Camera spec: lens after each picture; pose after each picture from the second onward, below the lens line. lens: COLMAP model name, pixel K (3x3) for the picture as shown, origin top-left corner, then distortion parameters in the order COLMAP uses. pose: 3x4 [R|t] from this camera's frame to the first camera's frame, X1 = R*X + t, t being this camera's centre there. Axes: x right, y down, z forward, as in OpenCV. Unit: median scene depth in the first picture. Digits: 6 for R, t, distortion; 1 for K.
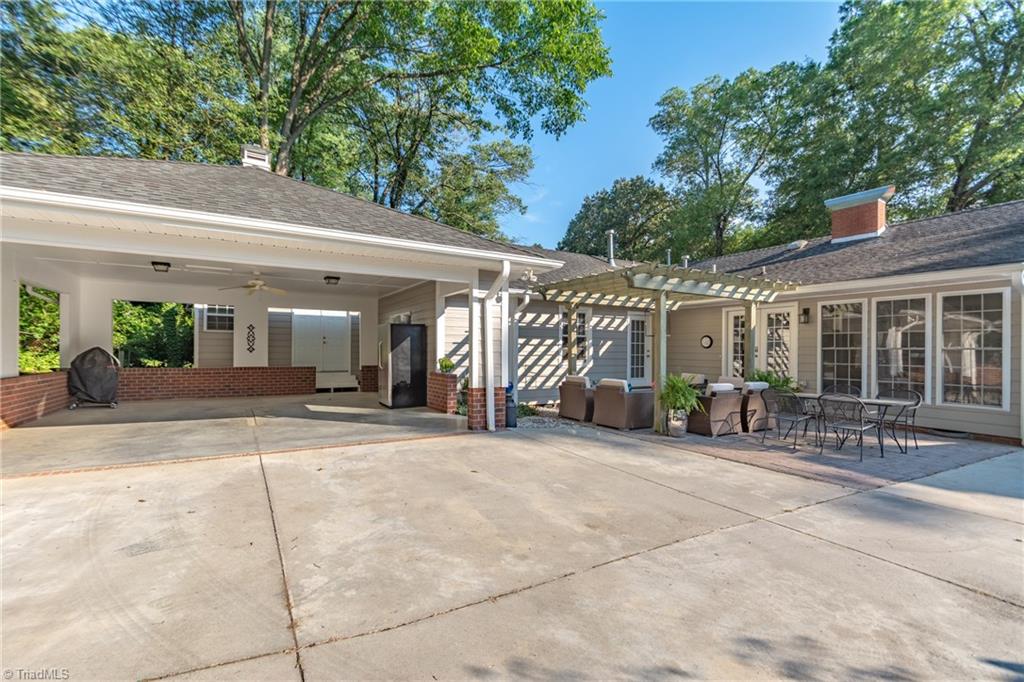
lens RADIAL K [[449.5, 0, 506.5], [0, 449.5, 351.6], [0, 0, 1]] dist [0.005089, -0.001028]
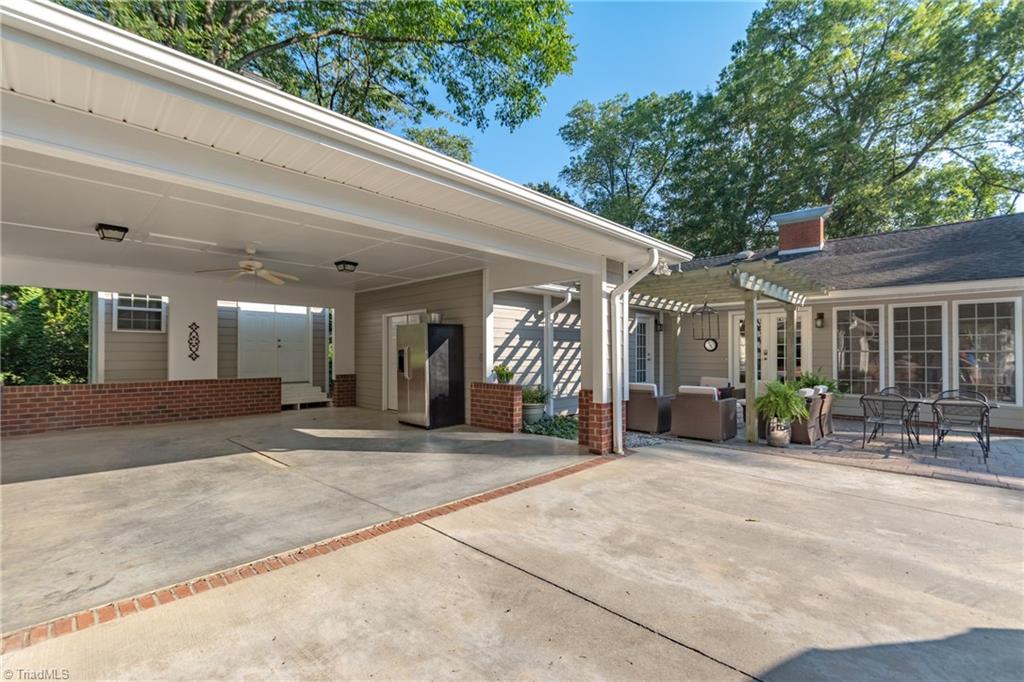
lens RADIAL K [[449.5, 0, 506.5], [0, 449.5, 351.6], [0, 0, 1]] dist [0.005089, -0.001028]
pose [[0.965605, -0.005217, 0.259960, -0.260095], [0.006591, 0.999969, -0.004413, -0.005702], [-0.259929, 0.005975, 0.965609, 0.148671]]
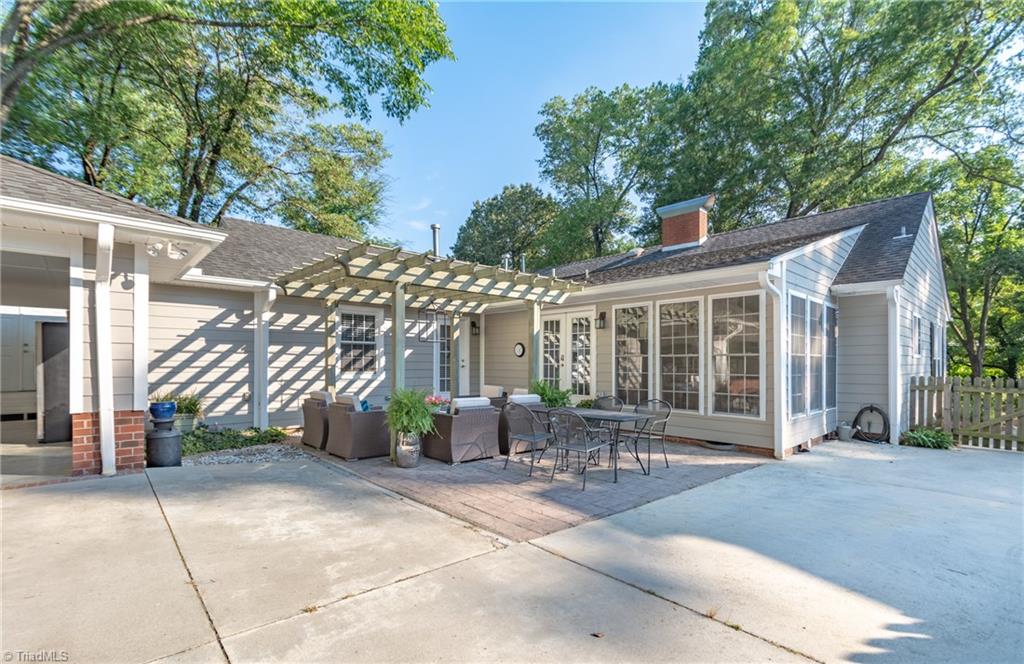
lens RADIAL K [[463.8, 0, 522.9], [0, 463.8, 364.2], [0, 0, 1]] dist [0.002310, -0.000043]
pose [[0.974629, -0.007610, 0.223698, 0.245785], [0.008199, 0.999965, -0.001707, 0.007428], [-0.223677, 0.003498, 0.974657, 0.101296]]
